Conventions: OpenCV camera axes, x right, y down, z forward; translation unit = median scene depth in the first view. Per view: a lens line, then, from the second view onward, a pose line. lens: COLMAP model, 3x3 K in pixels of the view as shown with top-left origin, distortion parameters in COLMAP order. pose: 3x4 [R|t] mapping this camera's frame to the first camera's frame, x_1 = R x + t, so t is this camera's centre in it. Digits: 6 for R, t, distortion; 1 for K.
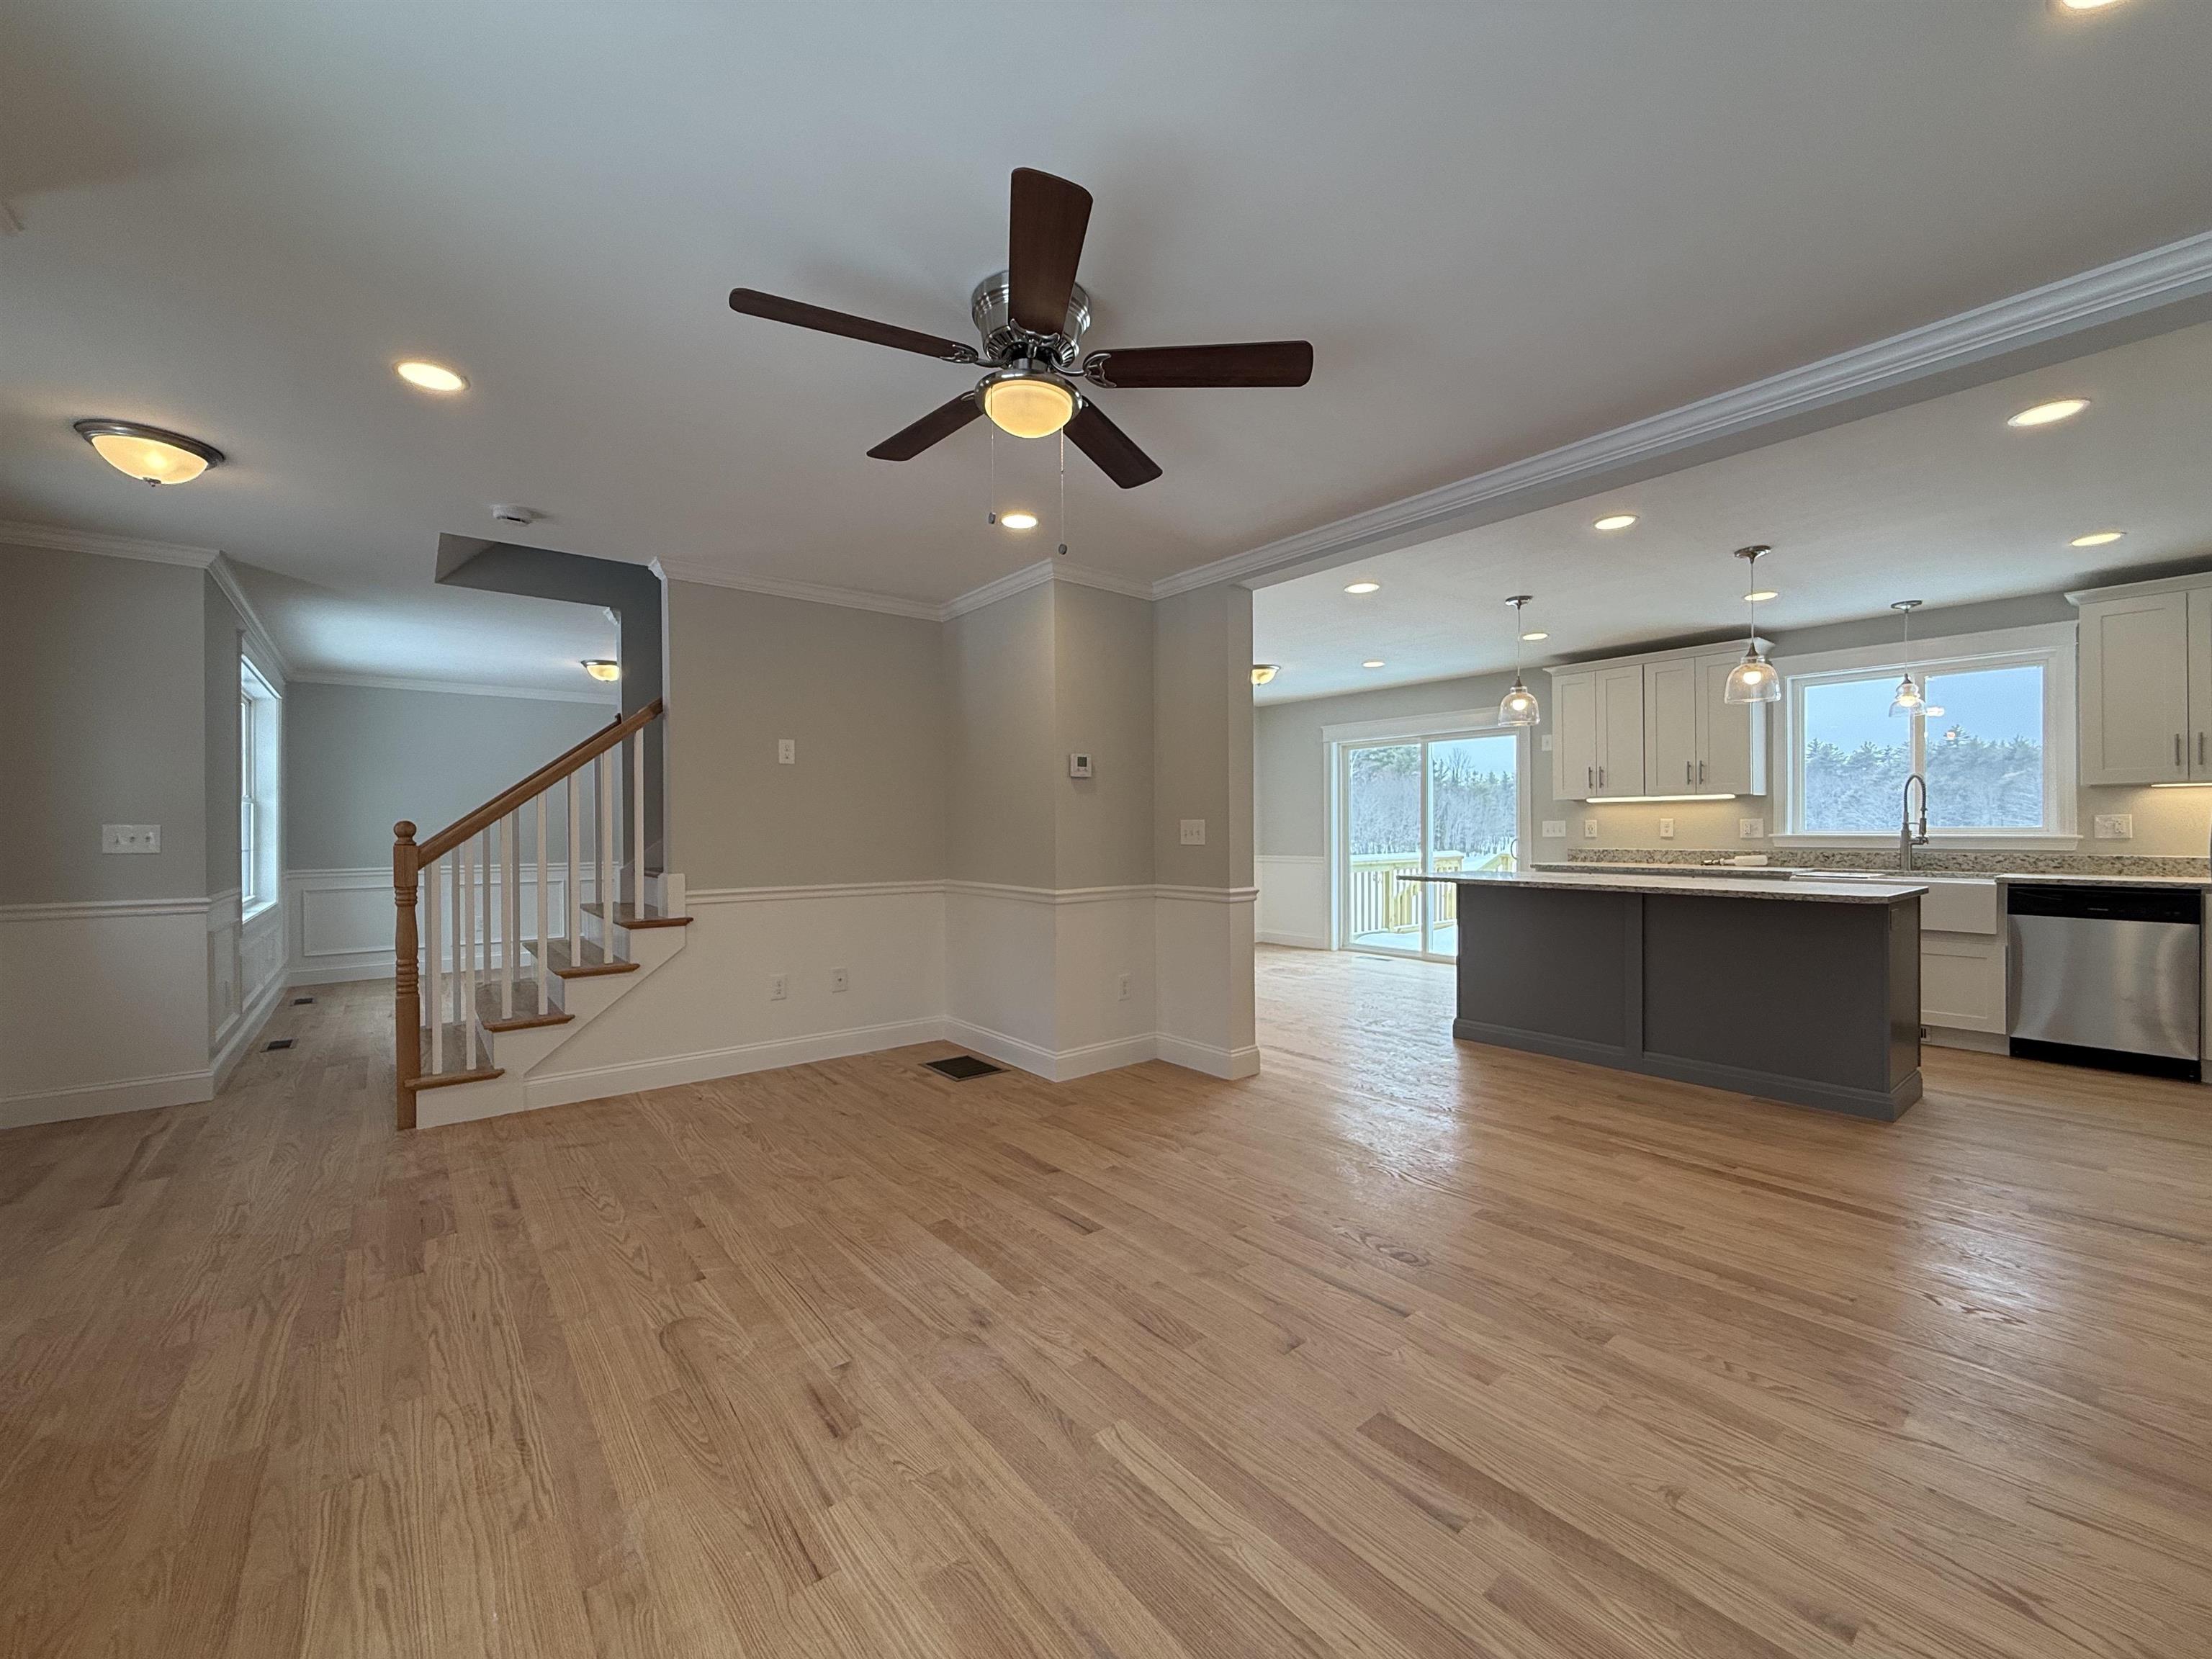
lens RADIAL K [[879.3, 0, 1100.8], [0, 879.3, 827.7], [0, 0, 1]] dist [0.002161, -0.000979]
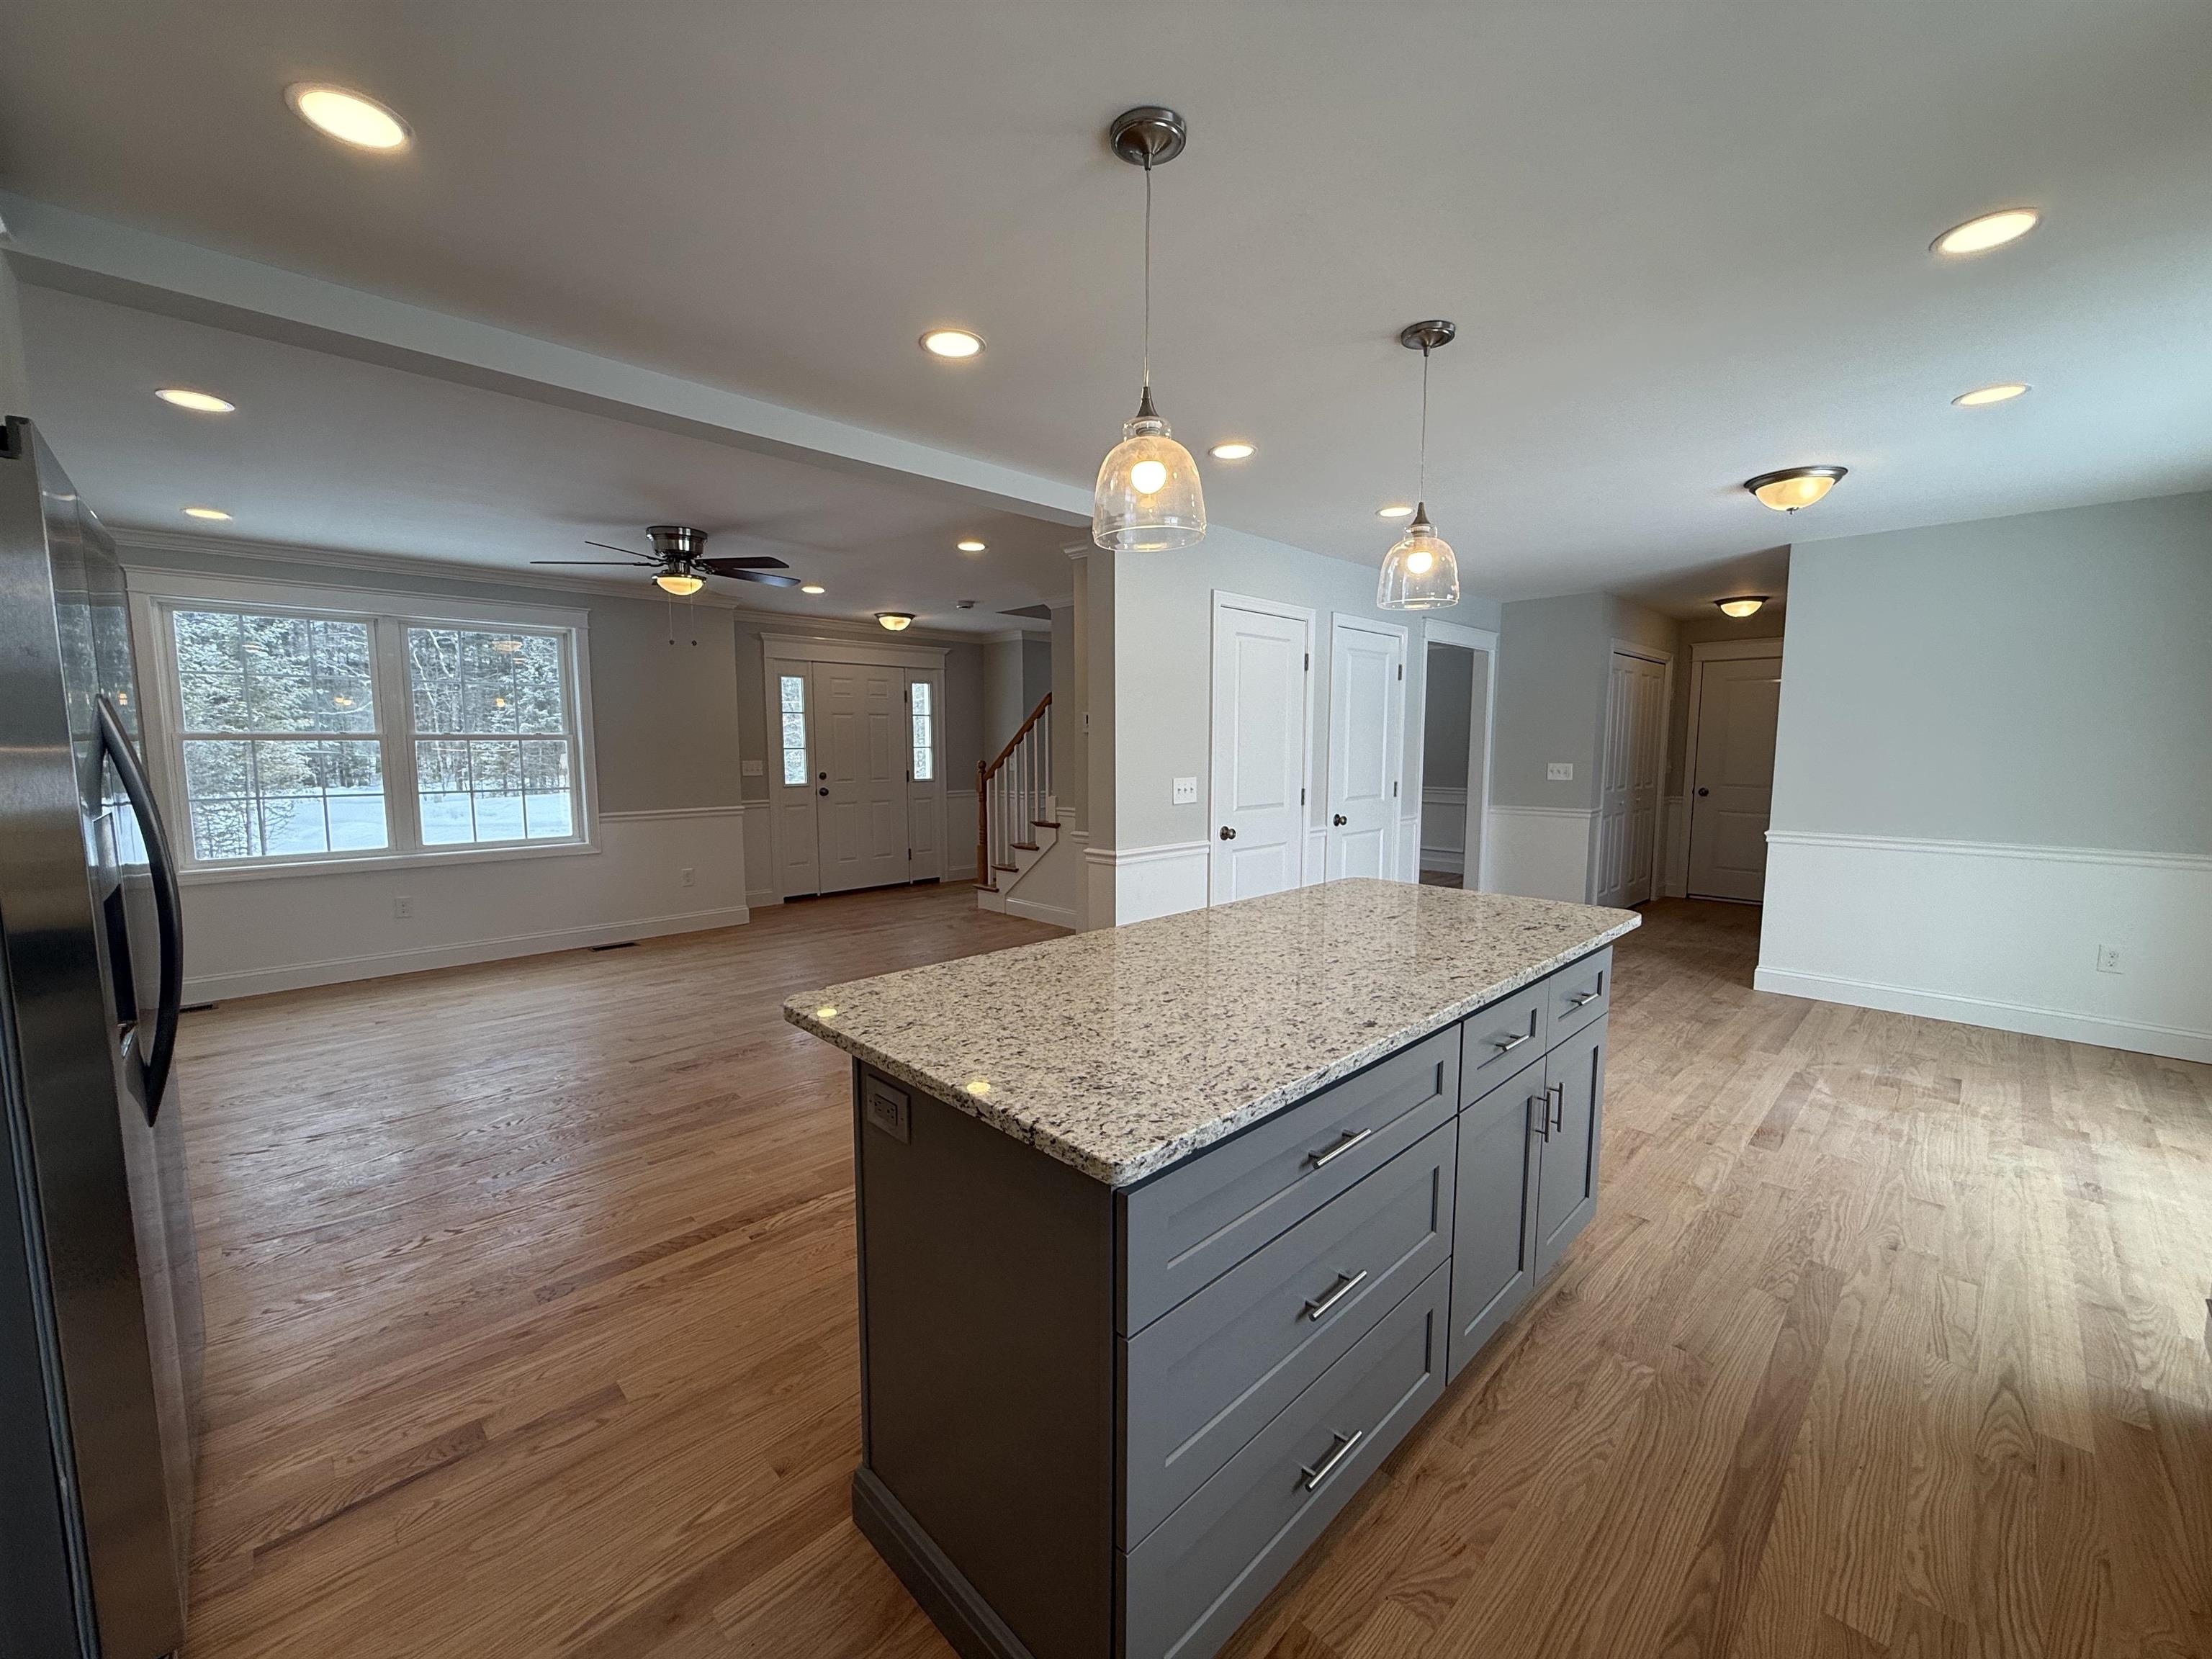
lens RADIAL K [[879.3, 0, 1100.3], [0, 879.3, 824.0], [0, 0, 1]] dist [0.002161, -0.000979]
pose [[0.101017, 0.098161, -0.990030, 1.085559], [0.001114, 0.995109, 0.098778, -0.052781], [0.994884, -0.011081, 0.100413, 0.888306]]
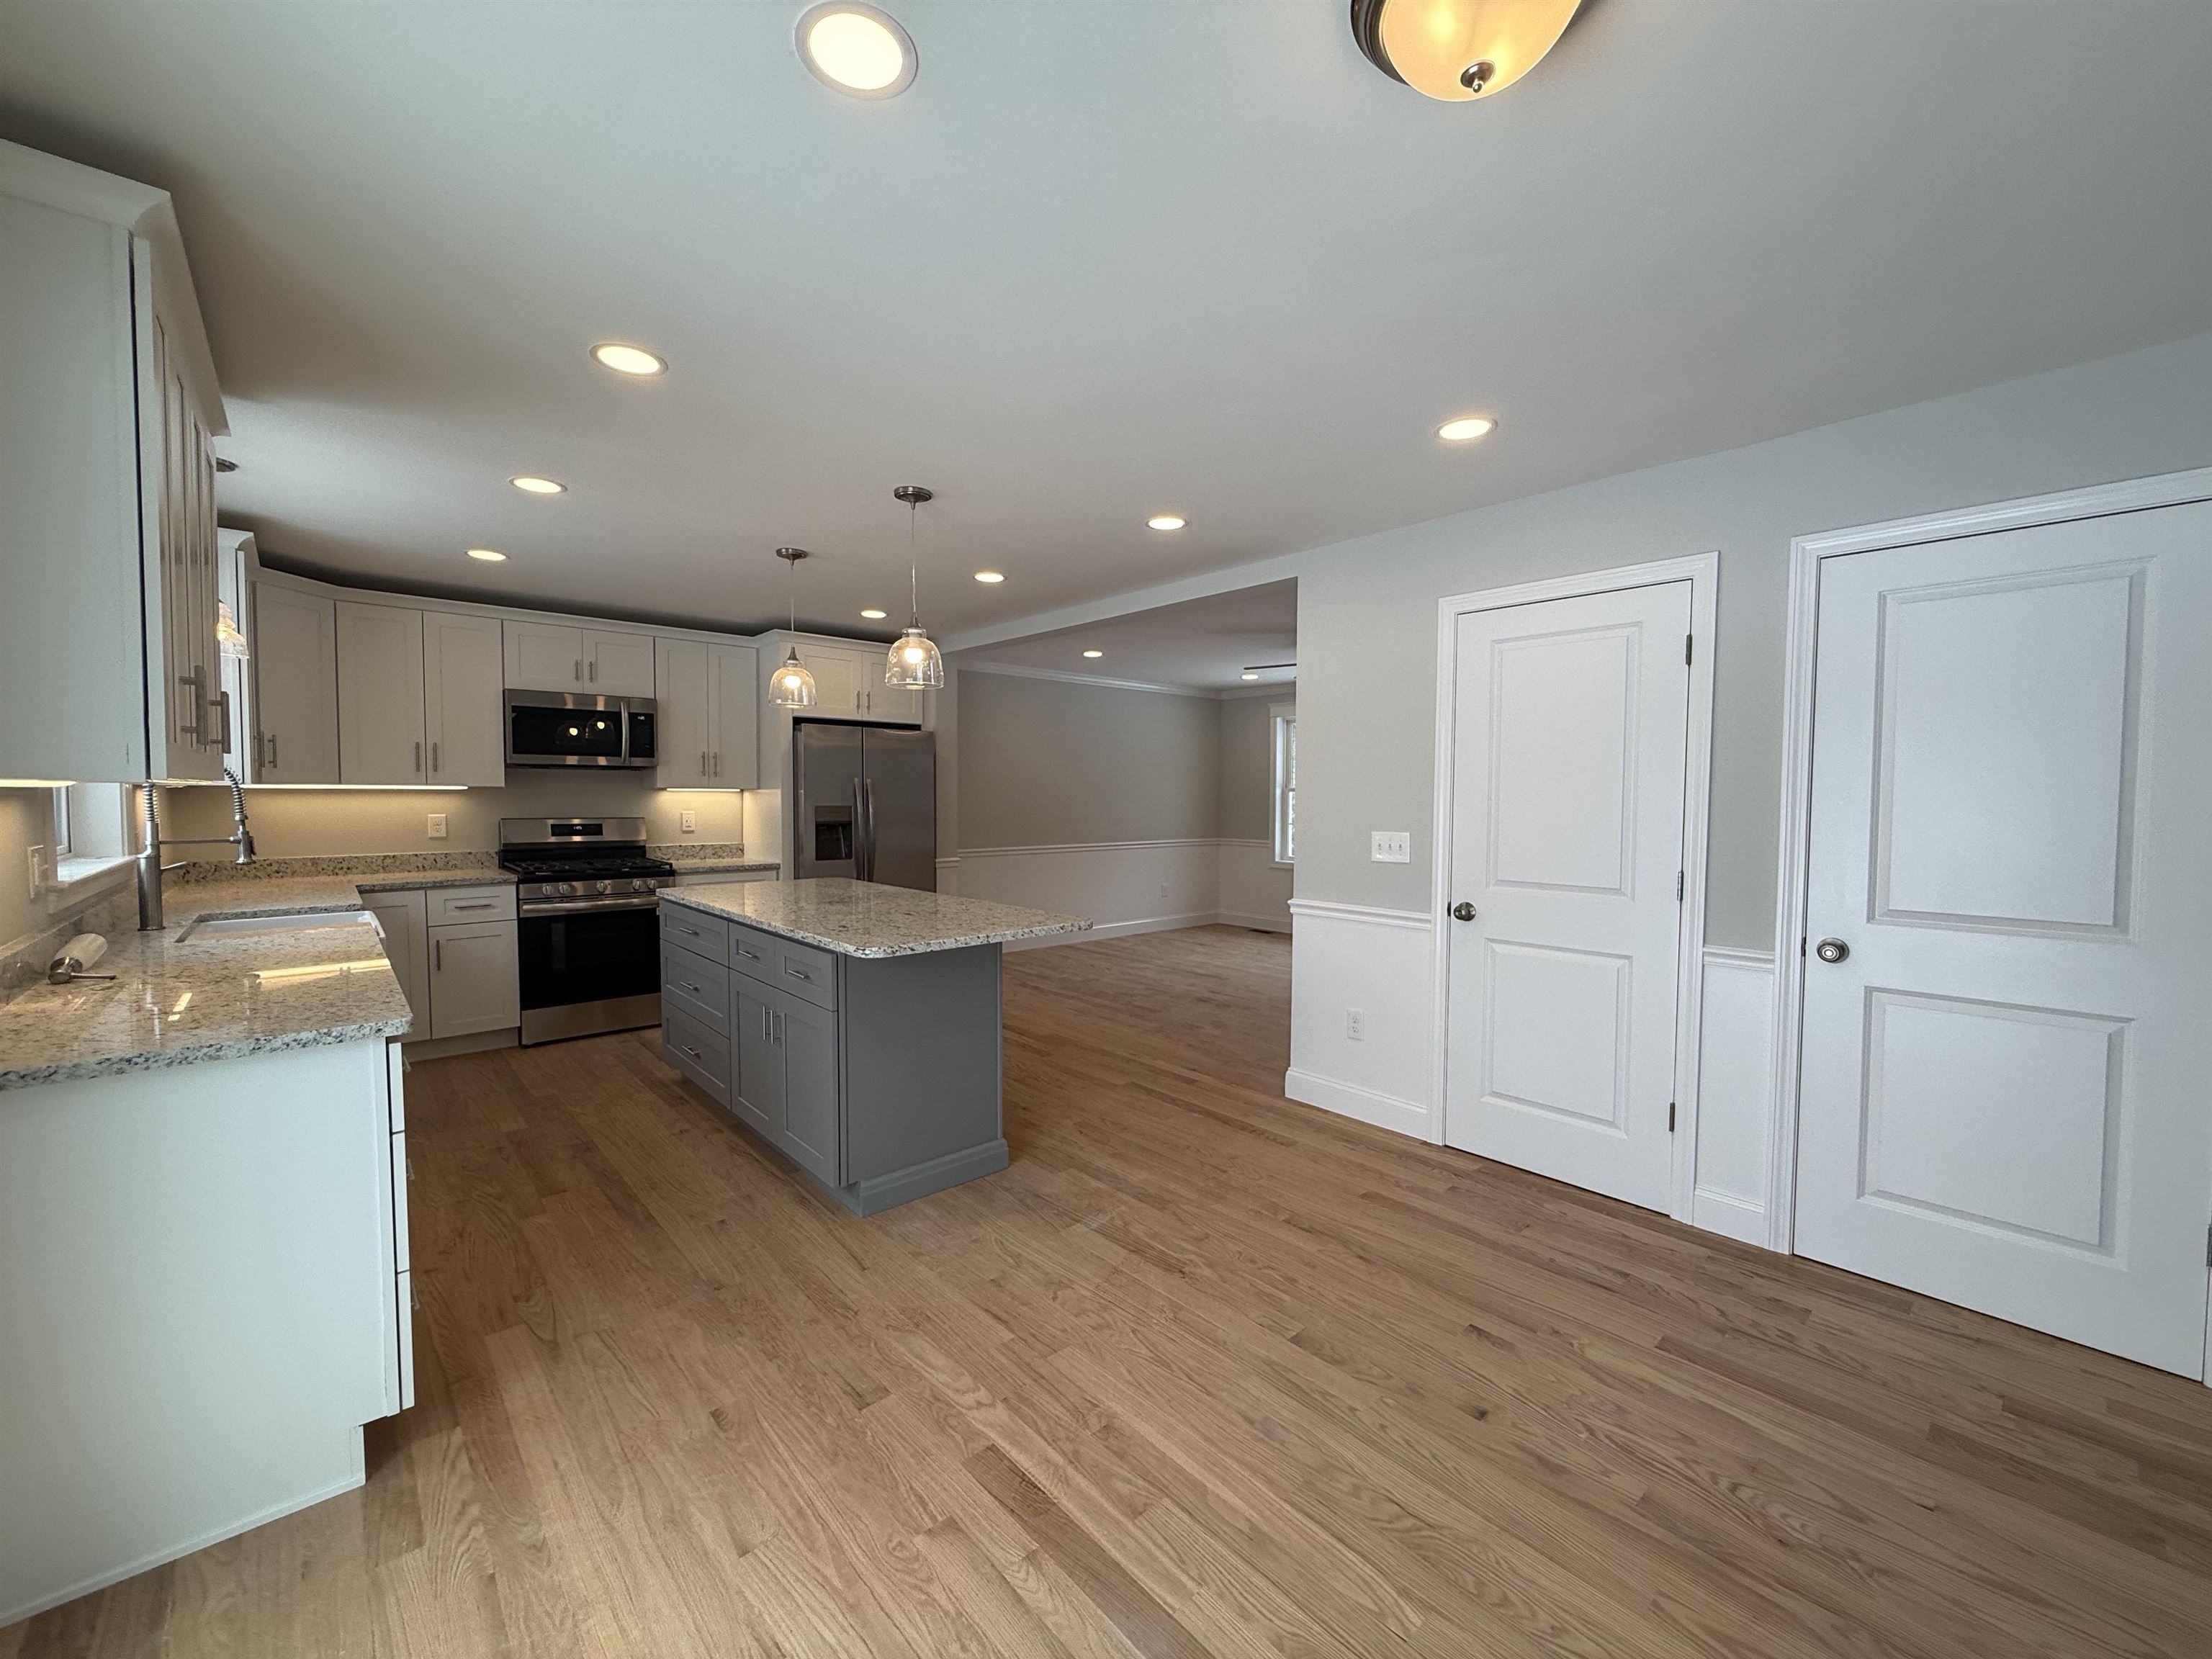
lens RADIAL K [[879.3, 0, 1101.2], [0, 879.3, 827.5], [0, 0, 1]] dist [0.002161, -0.000979]
pose [[-0.998426, 0.002408, -0.056031, 0.428305], [0.000351, 0.999326, 0.036696, -0.041483], [0.056082, 0.036619, -0.997754, 1.903265]]
